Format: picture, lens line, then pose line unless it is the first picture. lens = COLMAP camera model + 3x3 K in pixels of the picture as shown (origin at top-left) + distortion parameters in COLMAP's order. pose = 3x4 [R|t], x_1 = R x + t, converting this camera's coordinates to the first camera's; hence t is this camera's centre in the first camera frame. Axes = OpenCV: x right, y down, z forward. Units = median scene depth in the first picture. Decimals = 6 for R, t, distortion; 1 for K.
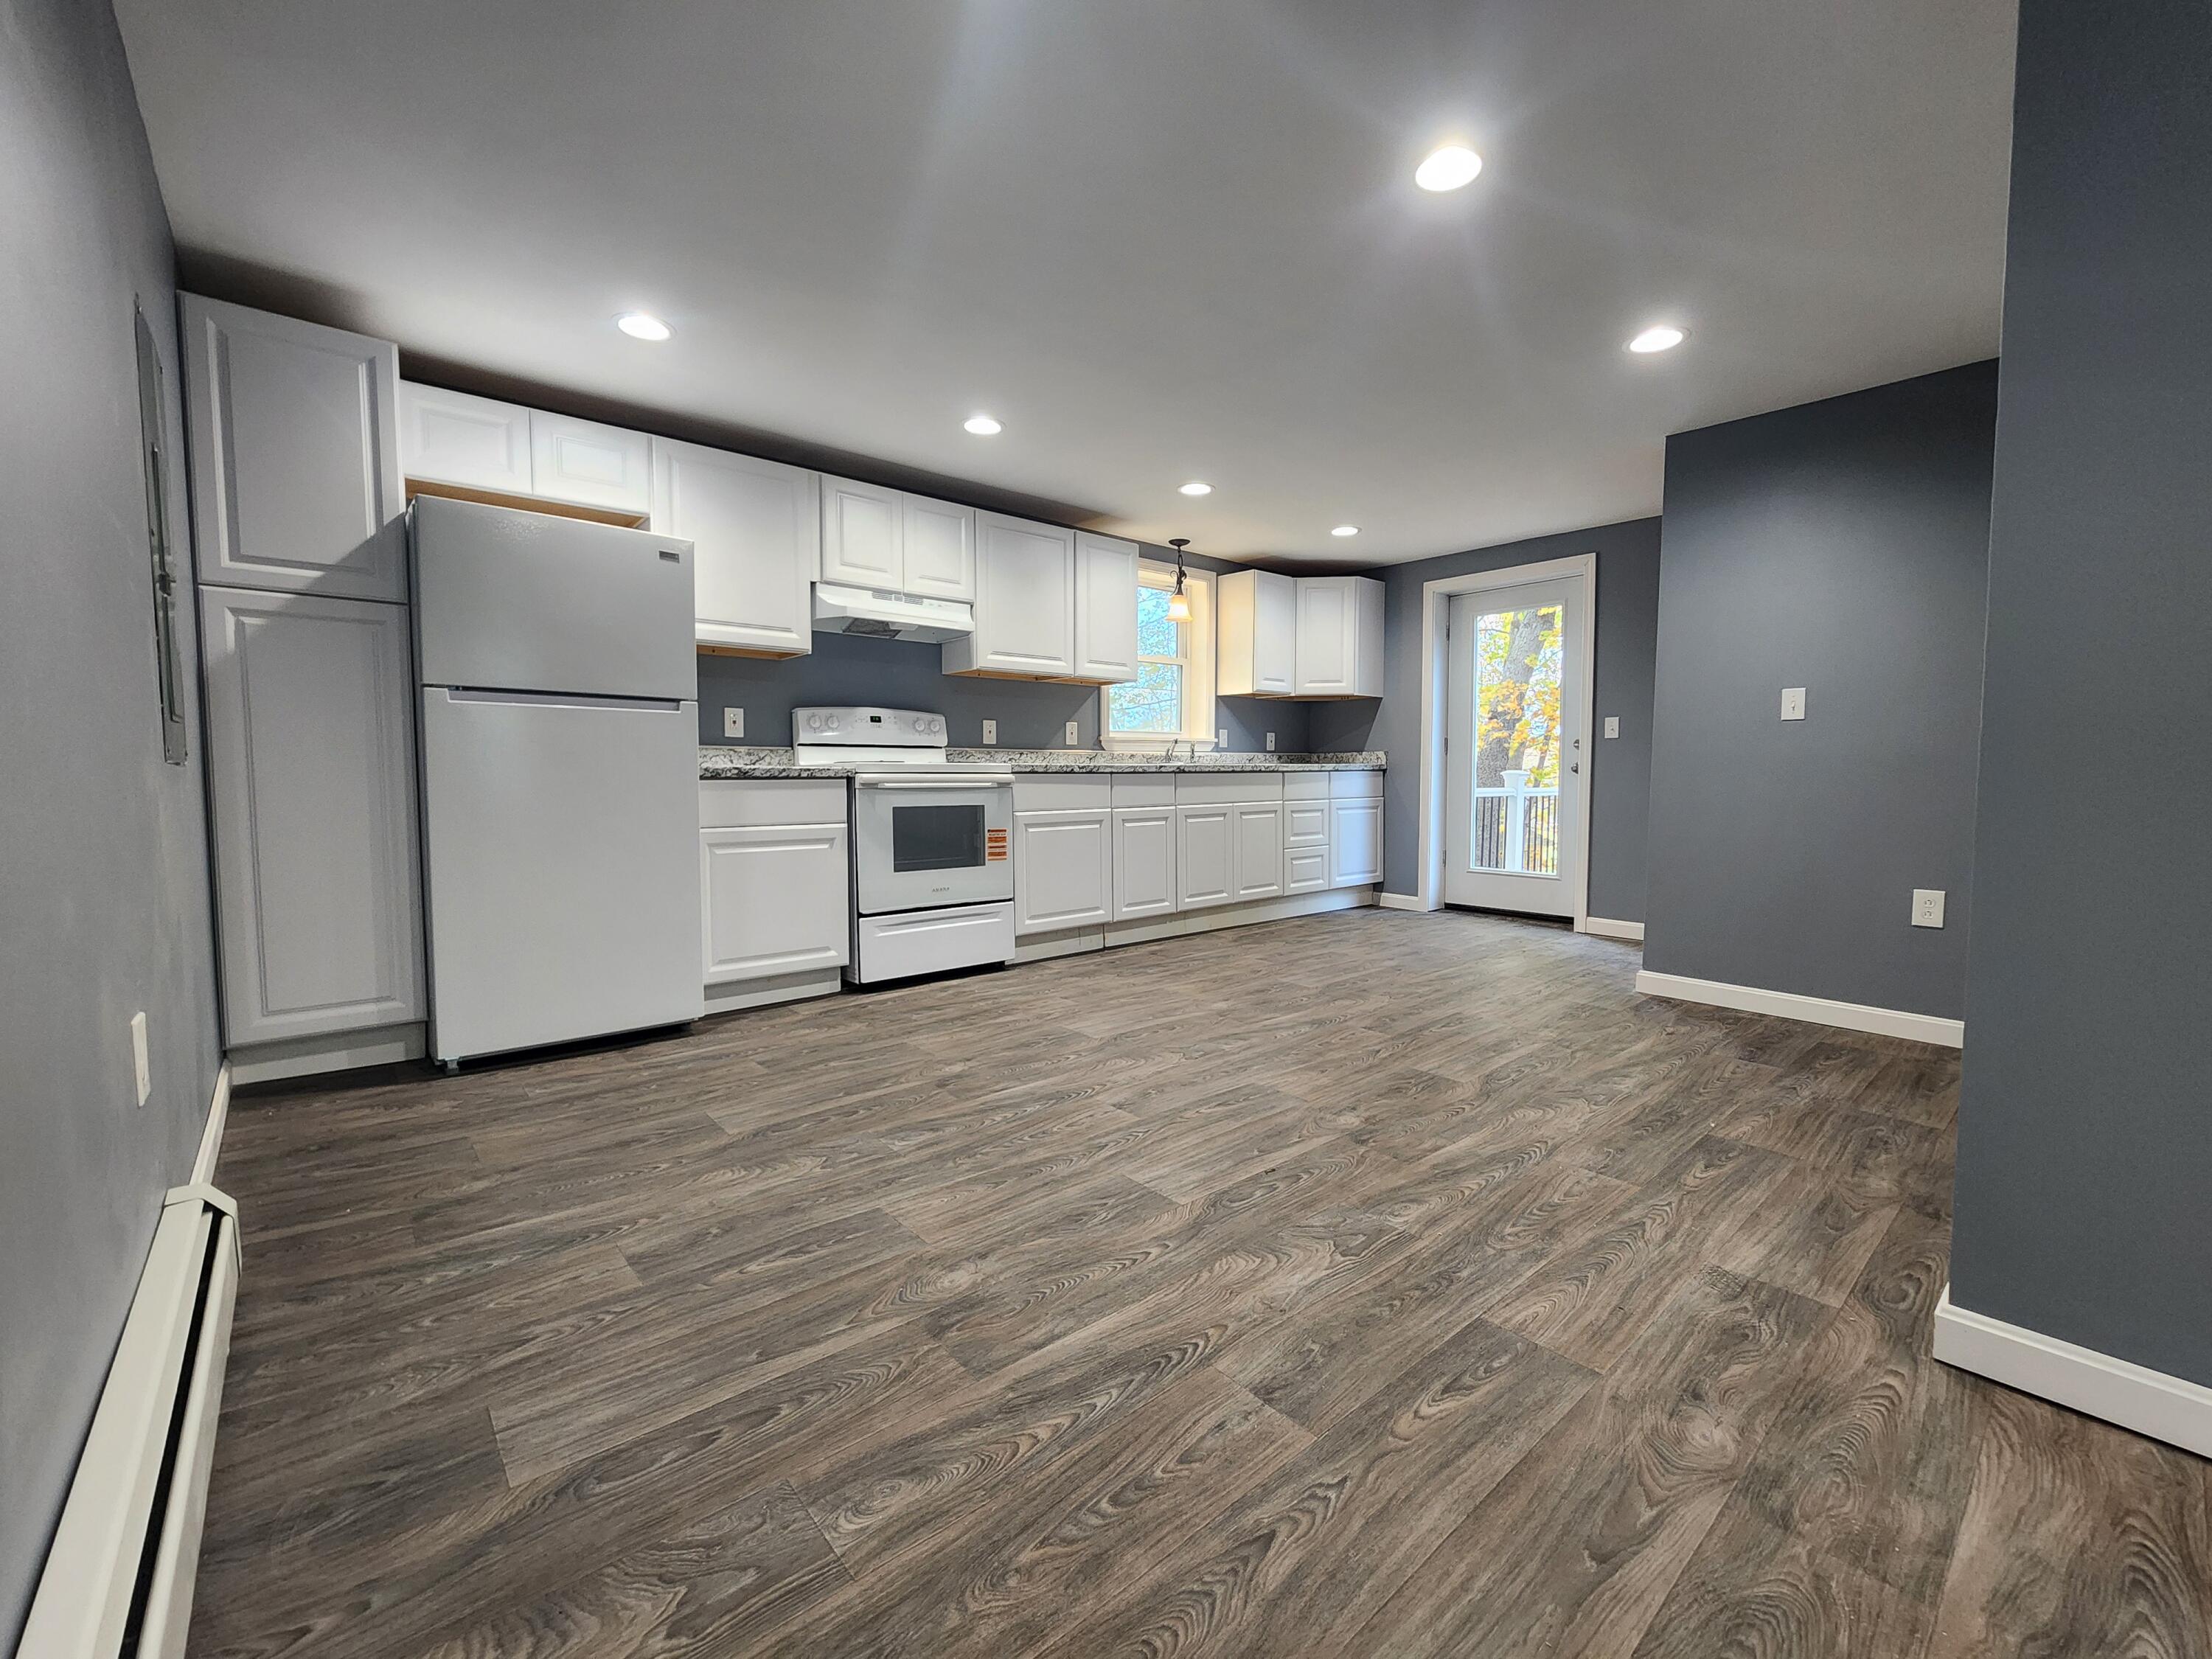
lens RADIAL K [[911.4, 0, 1111.4], [0, 911.4, 830.2], [0, 0, 1]] dist [0.000151, 0.000679]
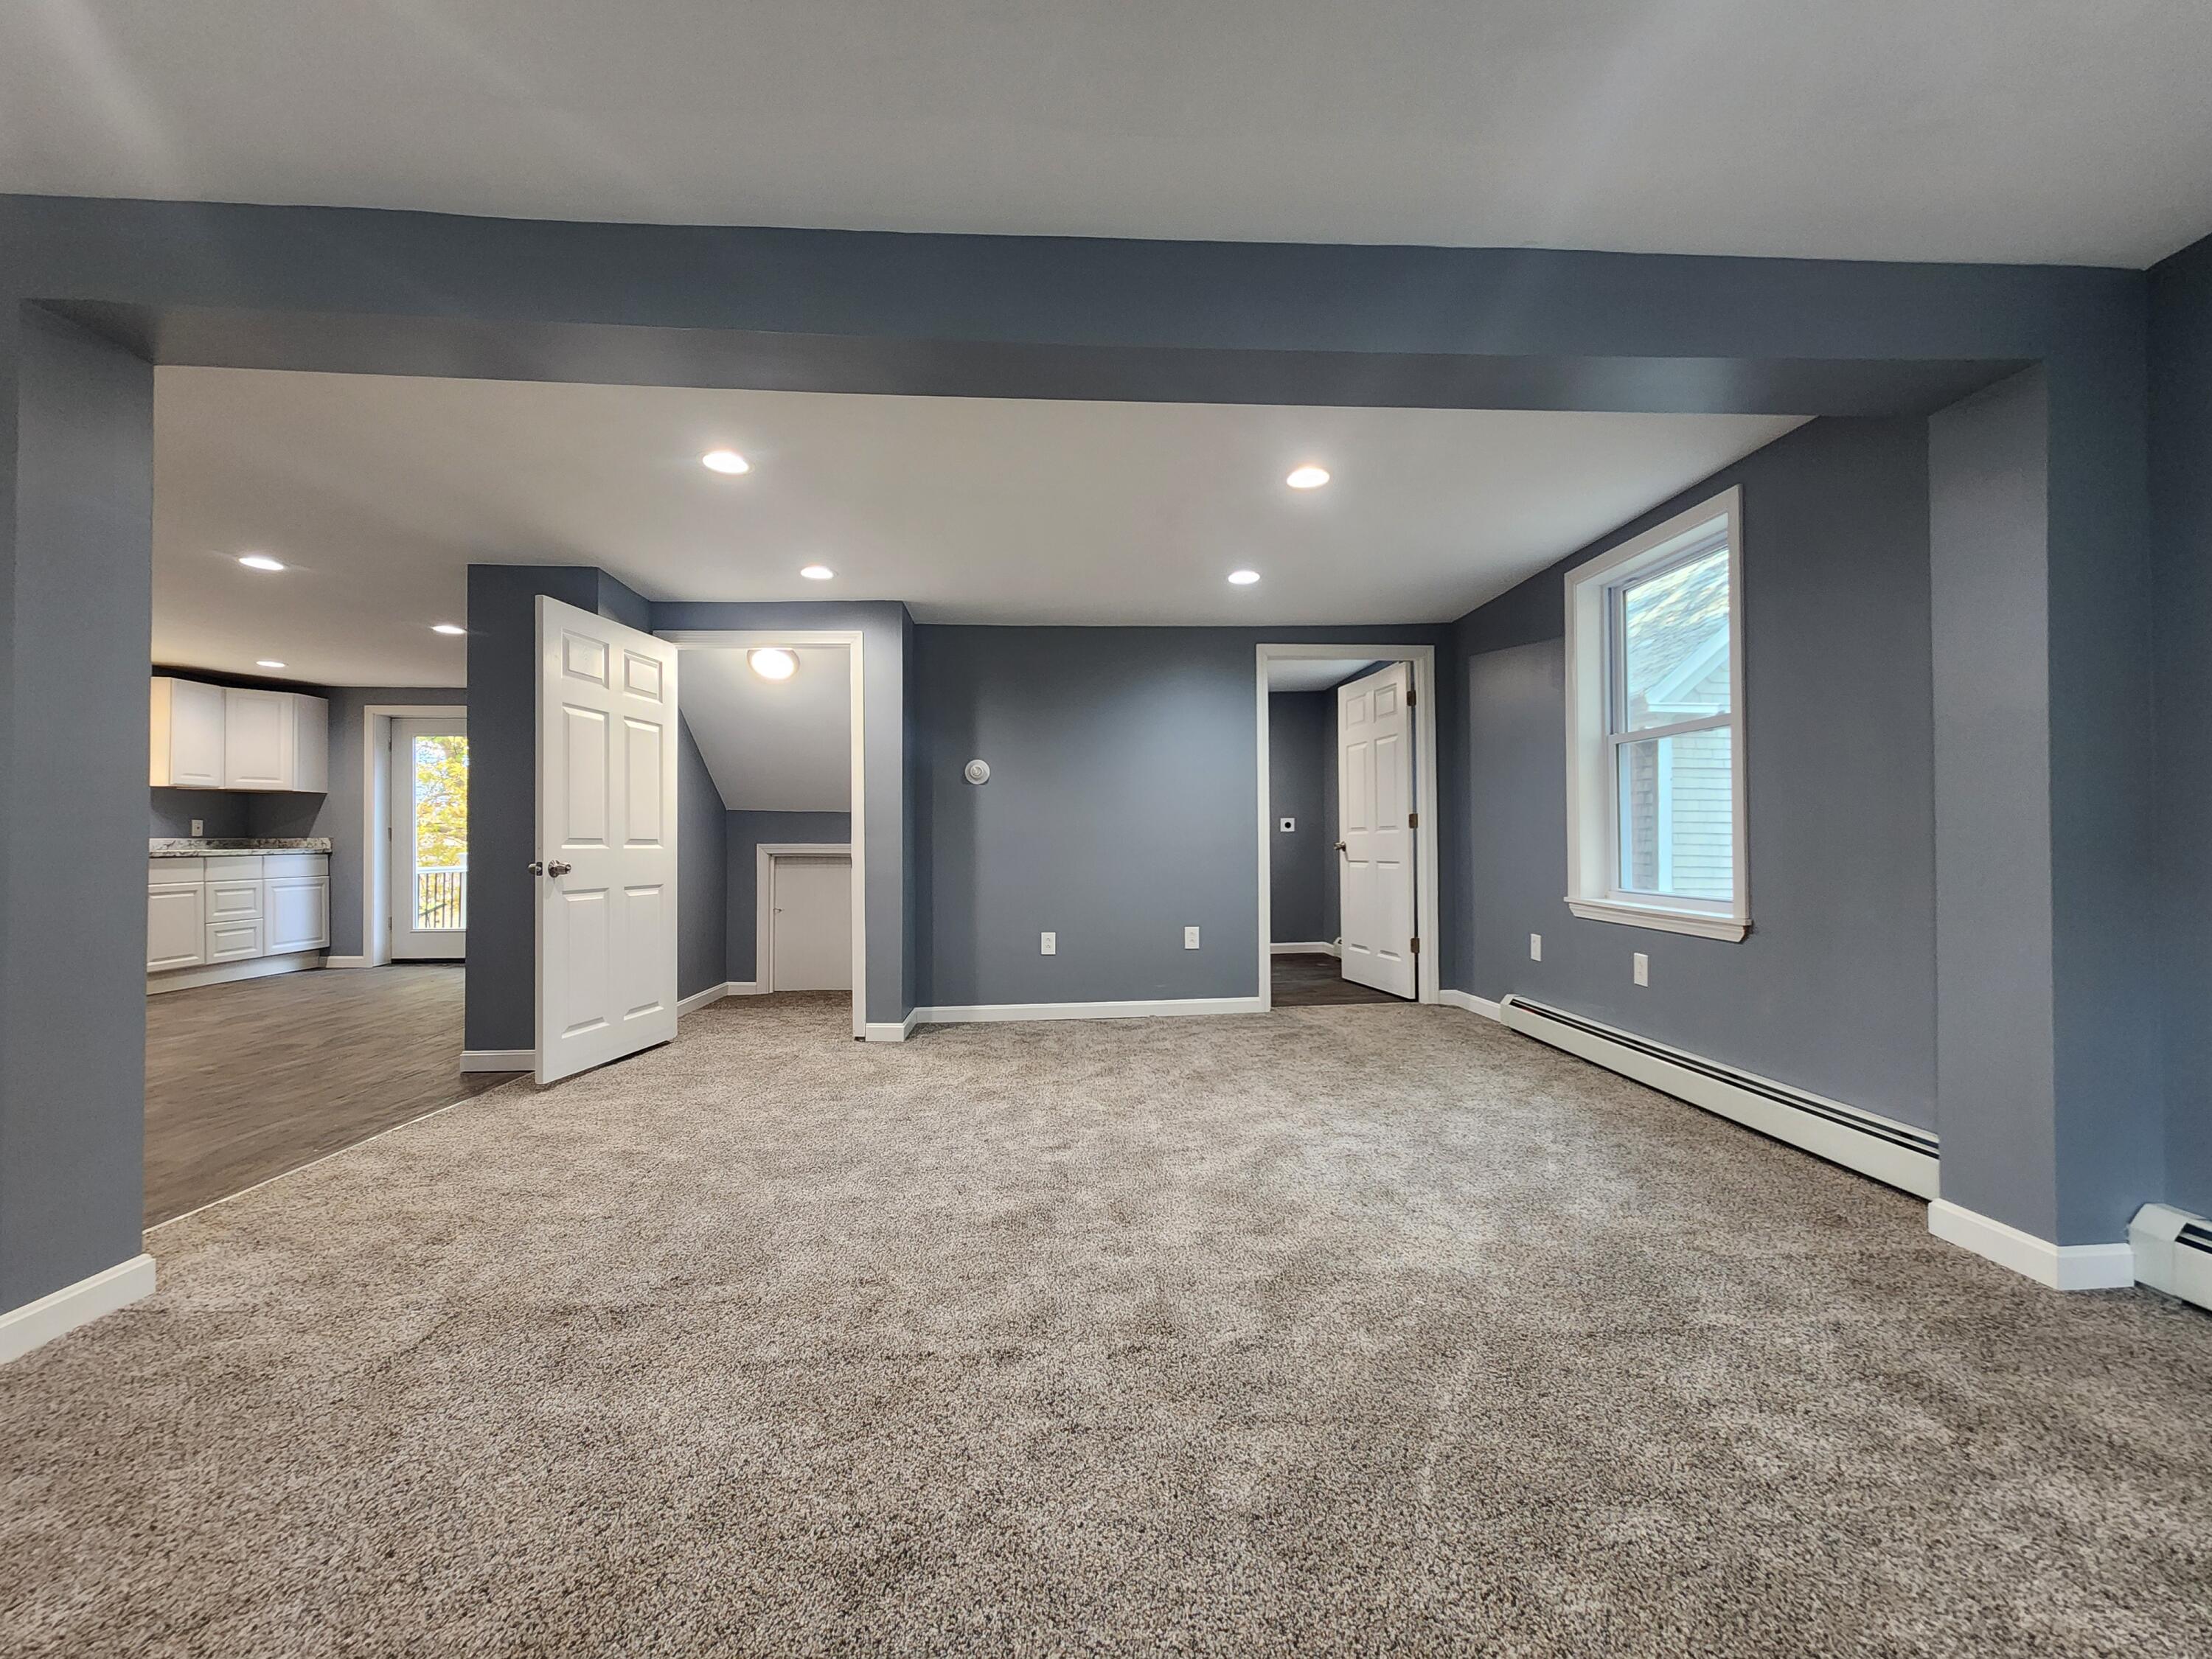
lens RADIAL K [[905.2, 0, 1108.3], [0, 905.2, 832.9], [0, 0, 1]] dist [0.001304, 0.000195]
pose [[0.608287, 0.007376, 0.793683, -0.036528], [0.053236, 0.997326, -0.050069, 0.032960], [-0.791930, 0.072709, 0.606268, -0.817159]]
